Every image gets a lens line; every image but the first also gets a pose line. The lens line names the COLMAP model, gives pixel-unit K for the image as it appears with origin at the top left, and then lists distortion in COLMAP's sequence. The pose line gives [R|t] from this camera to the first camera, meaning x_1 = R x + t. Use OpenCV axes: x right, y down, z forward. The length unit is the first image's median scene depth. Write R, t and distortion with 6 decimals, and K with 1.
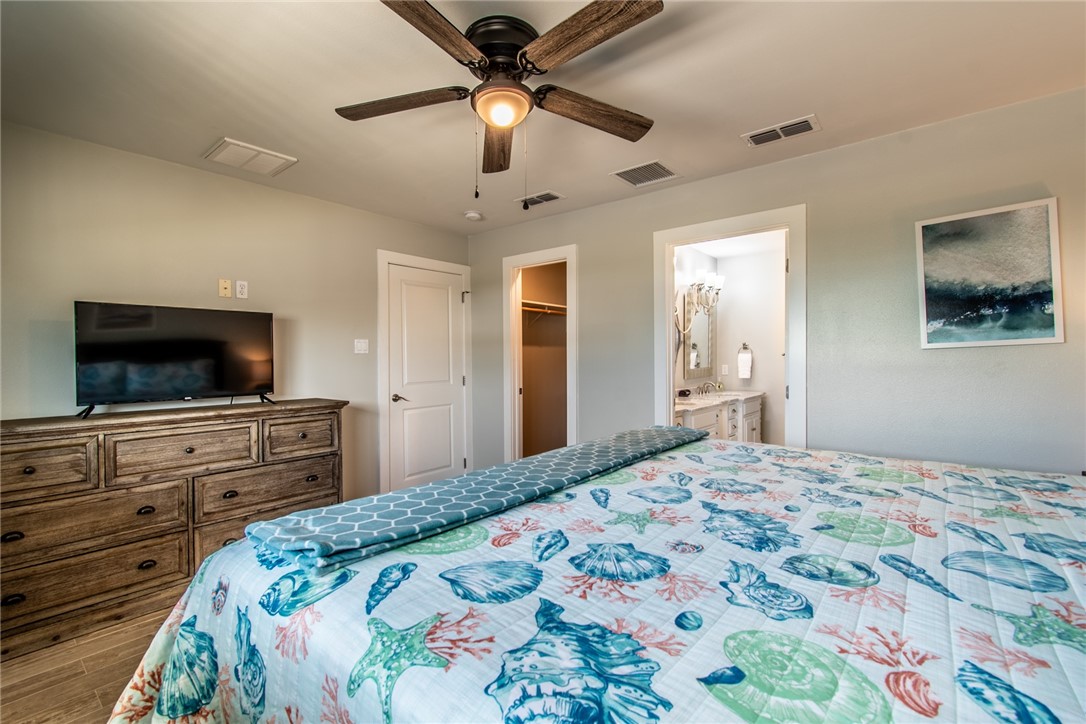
lens RADIAL K [[485.1, 0, 547.5], [0, 485.1, 362.1], [0, 0, 1]] dist [0.014385, -0.016702]
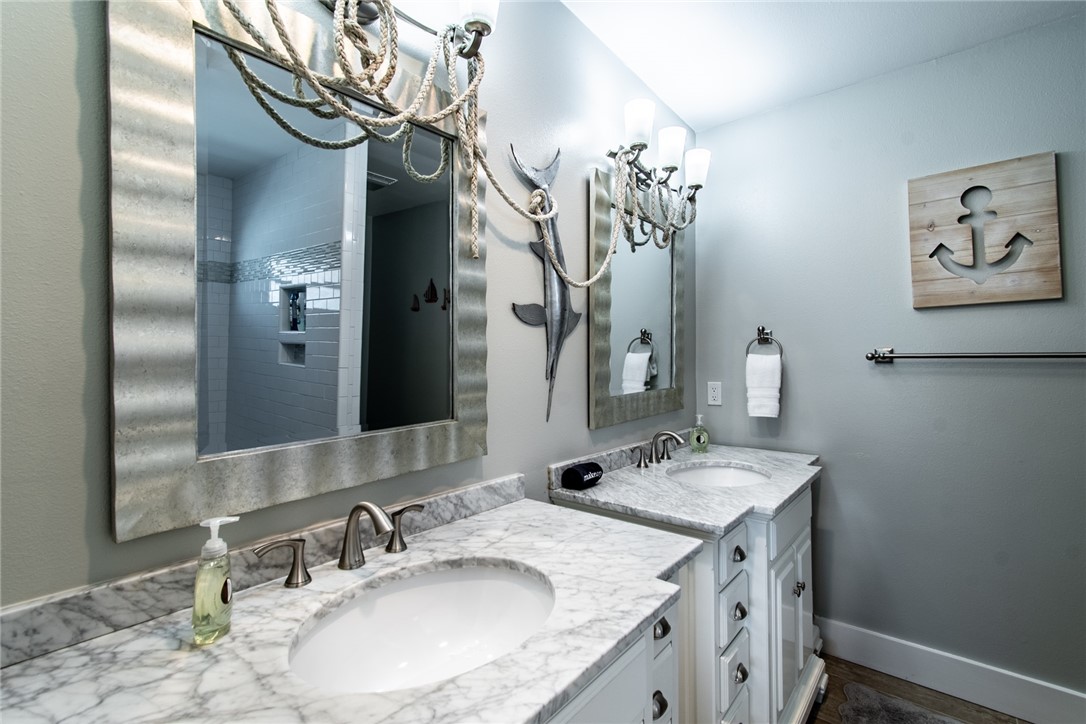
lens RADIAL K [[485.1, 0, 539.0], [0, 485.1, 362.6], [0, 0, 1]] dist [0.014385, -0.016702]
pose [[0.999852, 0.001971, -0.017085, 0.230297], [-0.002391, 0.999694, -0.024615, -0.000655], [0.017031, 0.024653, 0.999551, 0.601639]]
